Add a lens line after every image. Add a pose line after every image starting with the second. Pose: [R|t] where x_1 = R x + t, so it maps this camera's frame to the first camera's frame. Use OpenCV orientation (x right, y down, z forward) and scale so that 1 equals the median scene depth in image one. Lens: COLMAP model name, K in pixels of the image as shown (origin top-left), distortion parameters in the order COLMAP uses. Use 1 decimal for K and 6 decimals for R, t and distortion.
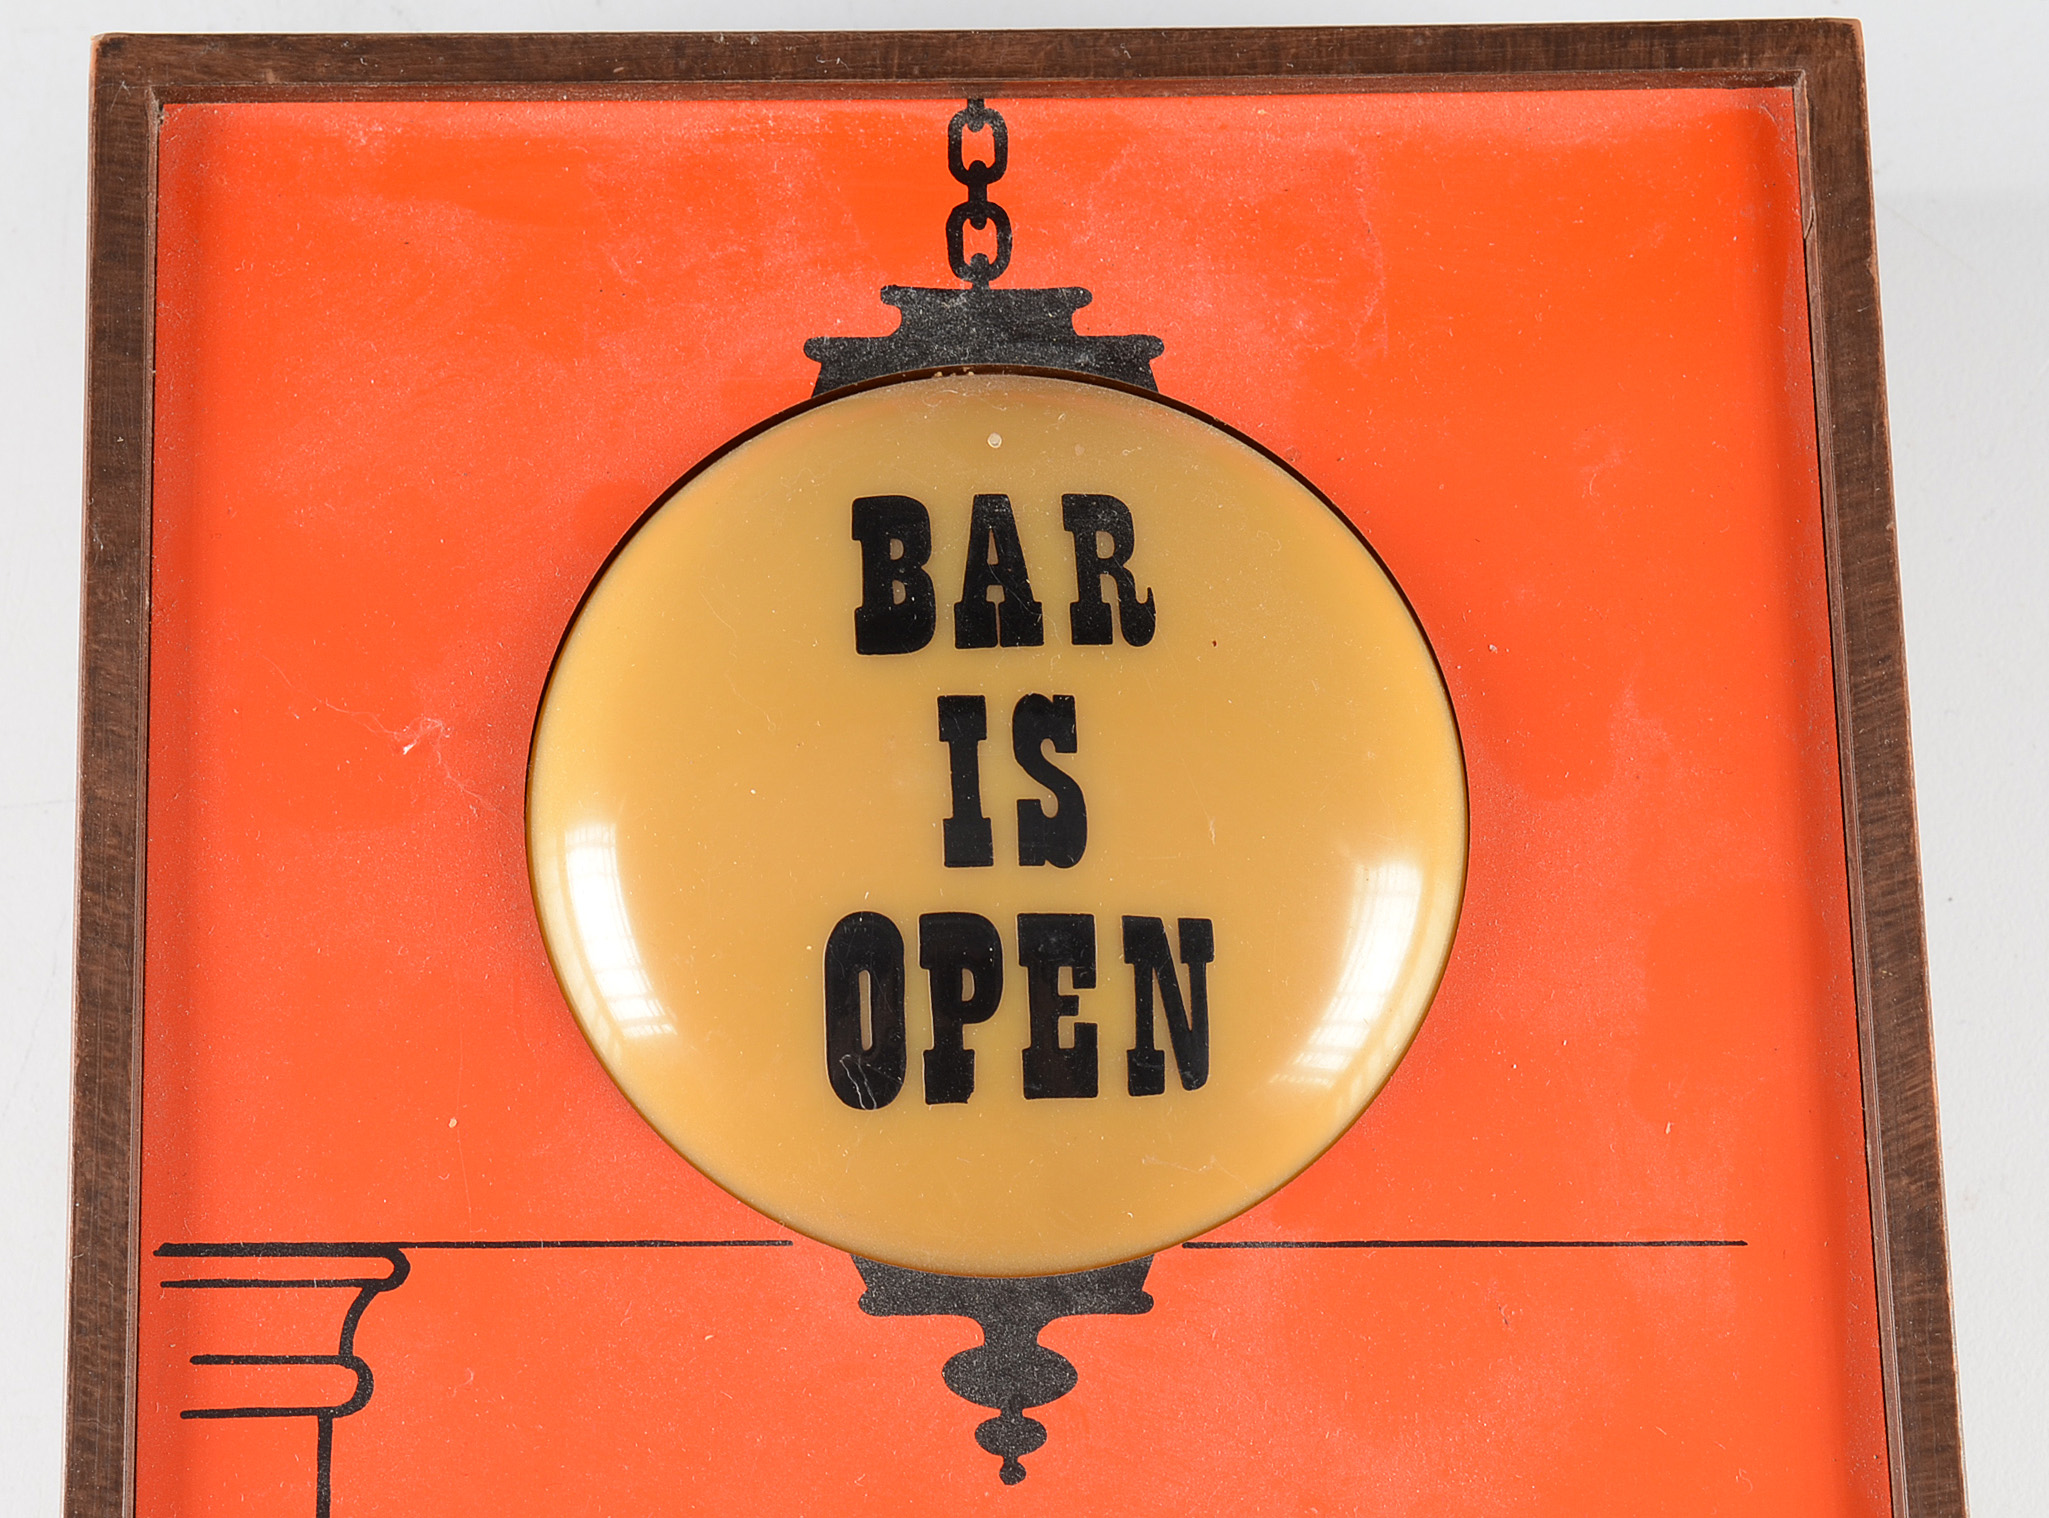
lens RADIAL K [[5128.9, 0, 1024.5], [0, 5128.9, 759.0], [0, 0, 1]] dist [0.040427, 0.028531]
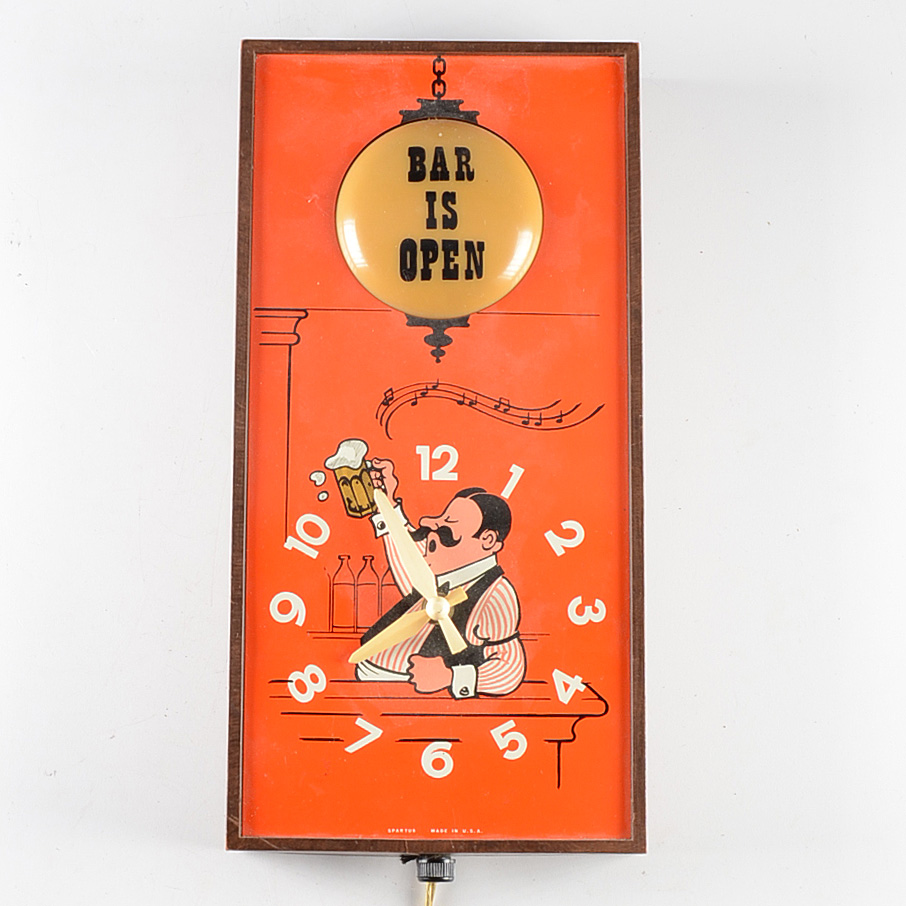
lens RADIAL K [[1943.3, 0, 453.0], [0, 1943.3, 453.0], [0, 0, 1]] dist [-0.062000, -0.374737]
pose [[0.999119, 0.024511, -0.034068, 0.070791], [-0.020289, 0.992666, 0.119173, 0.012217], [0.036739, -0.118376, 0.992289, -0.726723]]
